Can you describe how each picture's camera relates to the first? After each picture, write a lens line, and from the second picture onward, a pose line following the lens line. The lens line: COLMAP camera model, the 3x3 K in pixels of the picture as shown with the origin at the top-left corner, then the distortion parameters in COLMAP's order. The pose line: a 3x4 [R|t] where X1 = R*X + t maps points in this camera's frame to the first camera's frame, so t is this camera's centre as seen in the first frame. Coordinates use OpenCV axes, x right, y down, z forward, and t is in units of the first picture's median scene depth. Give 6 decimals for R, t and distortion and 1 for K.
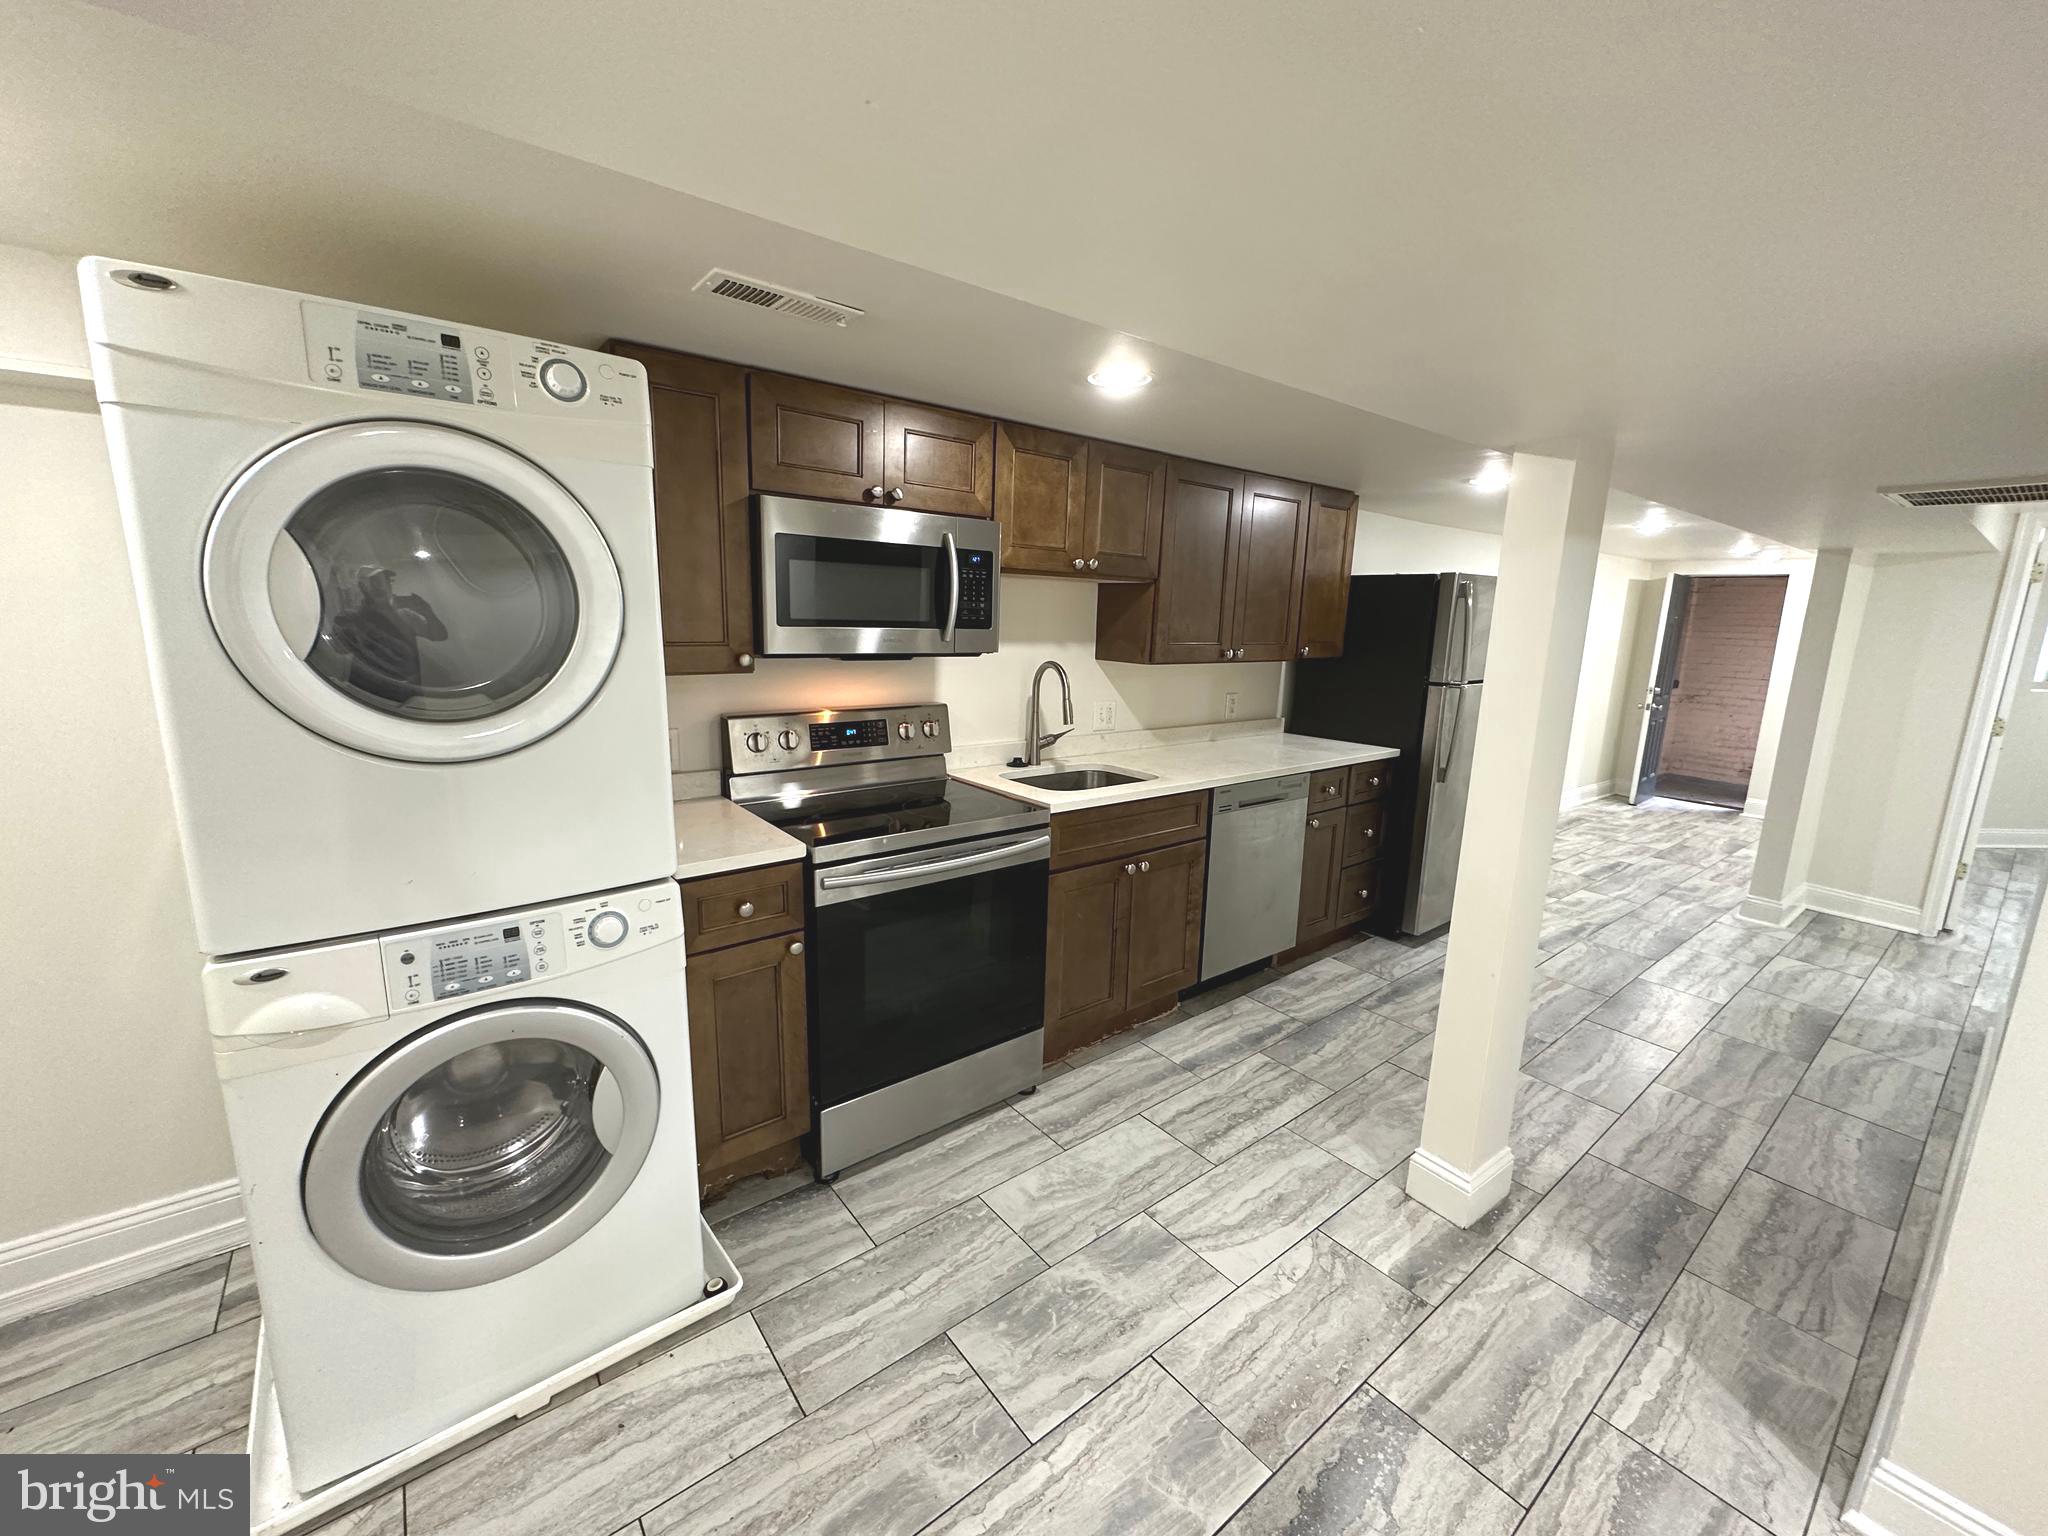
lens RADIAL K [[814.9, 0, 1023.7], [0, 814.9, 769.1], [0, 0, 1]] dist [-0.003551, 0.000343]
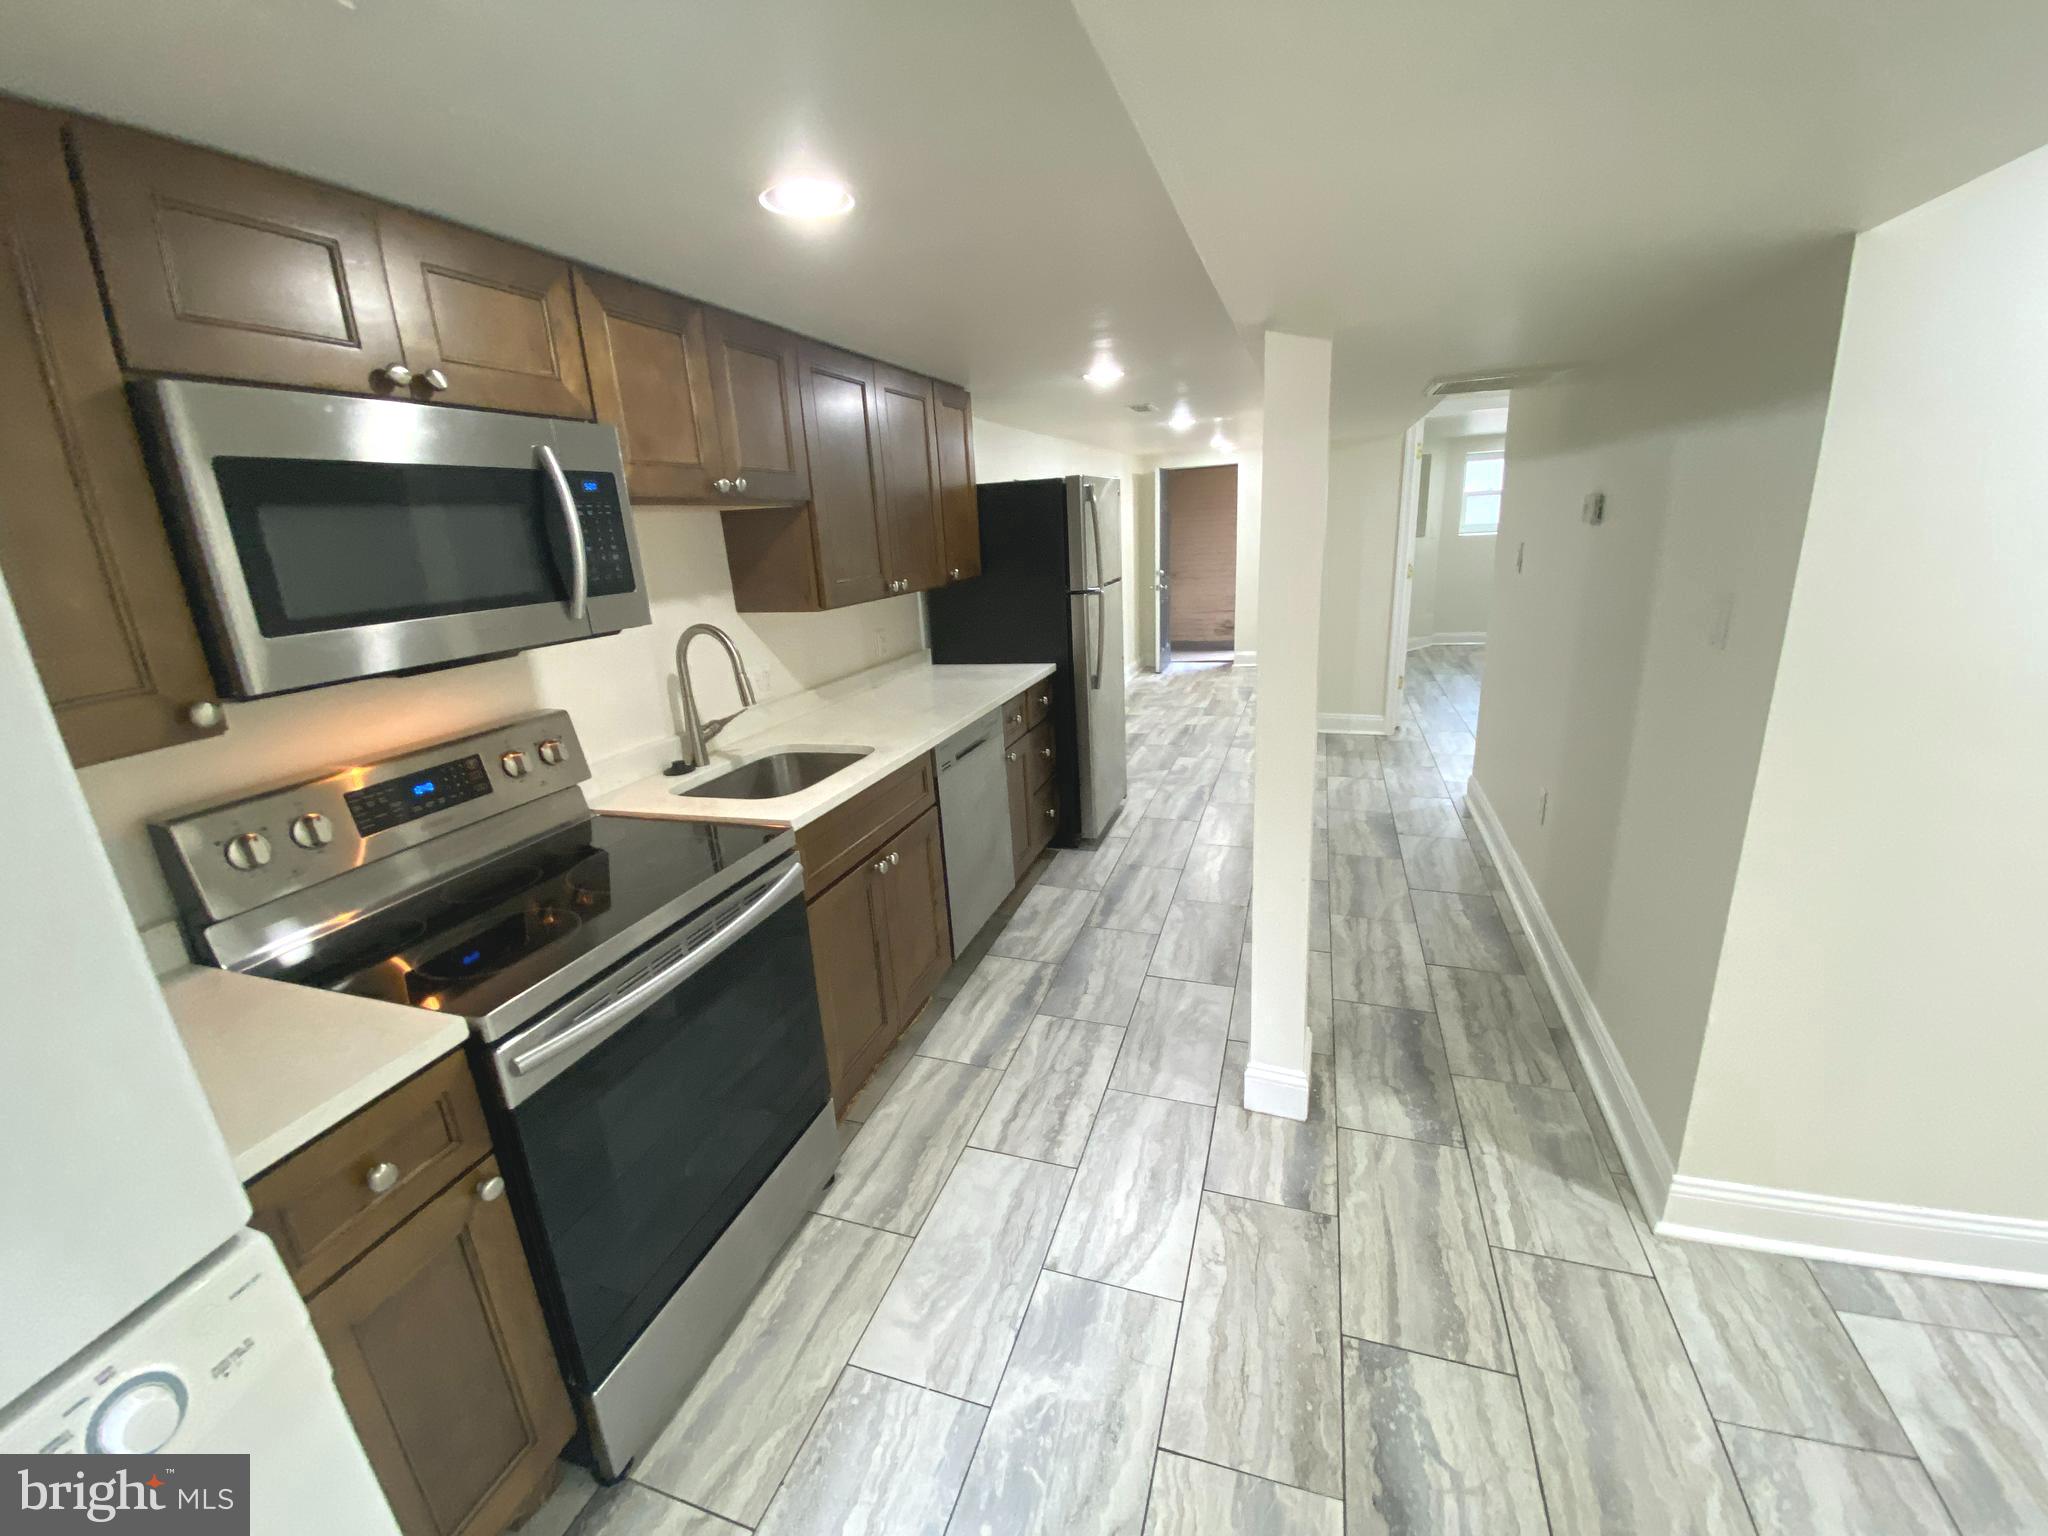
lens RADIAL K [[825.1, 0, 1017.9], [0, 825.1, 768.9], [0, 0, 1]] dist [0.002828, -0.010515]
pose [[0.833966, -0.227216, 0.502865, -0.159091], [0.180960, 0.973509, 0.139764, -0.069546], [-0.521300, -0.025560, 0.852990, 0.259519]]
